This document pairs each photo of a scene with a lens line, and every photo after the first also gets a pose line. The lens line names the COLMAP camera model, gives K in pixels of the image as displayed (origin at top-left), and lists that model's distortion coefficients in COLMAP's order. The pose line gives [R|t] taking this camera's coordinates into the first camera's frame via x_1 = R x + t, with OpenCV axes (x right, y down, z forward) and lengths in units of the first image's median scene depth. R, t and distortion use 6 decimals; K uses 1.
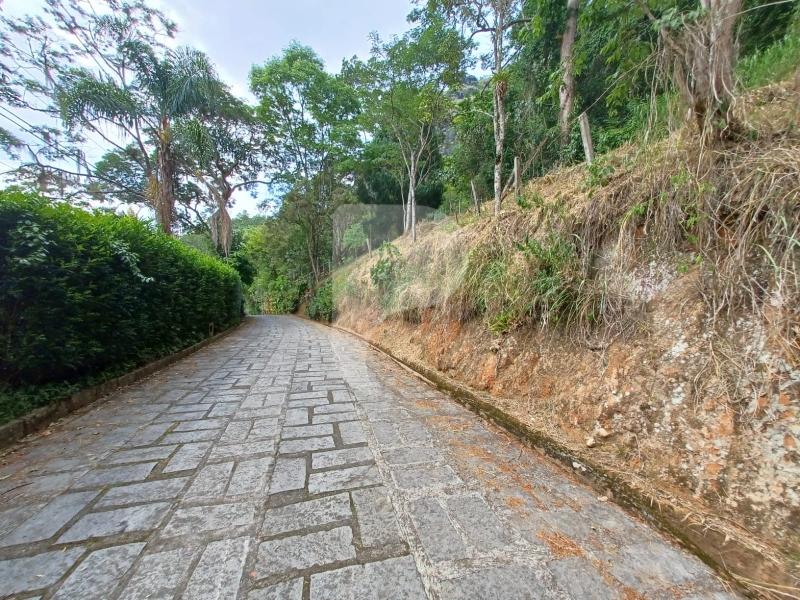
lens RADIAL K [[311.2, 0, 389.5], [0, 311.2, 299.5], [0, 0, 1]] dist [0.007190, -0.000113]
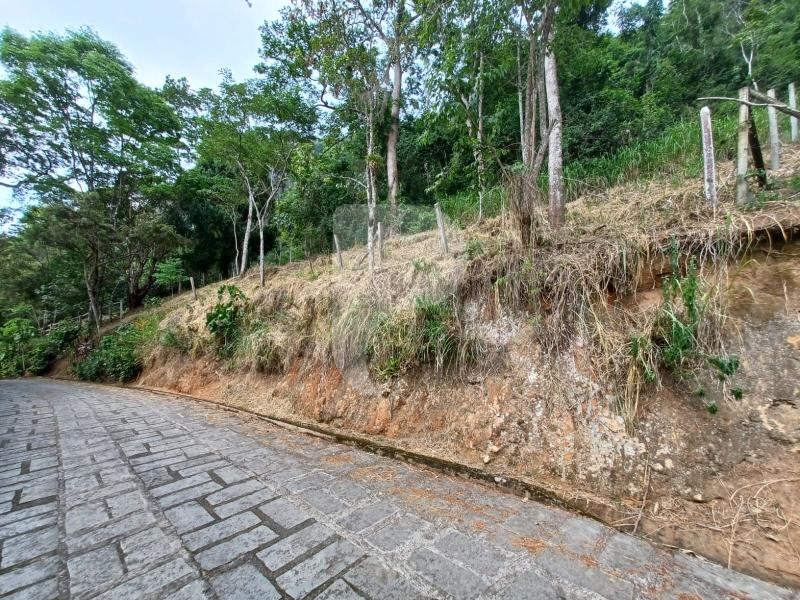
lens RADIAL K [[311.2, 0, 389.5], [0, 311.2, 299.5], [0, 0, 1]] dist [0.007190, -0.000113]
pose [[0.853350, 0.038637, 0.519905, -0.302095], [0.035125, 0.990723, -0.131279, -0.024793], [-0.520154, 0.130288, 0.844076, 0.048215]]
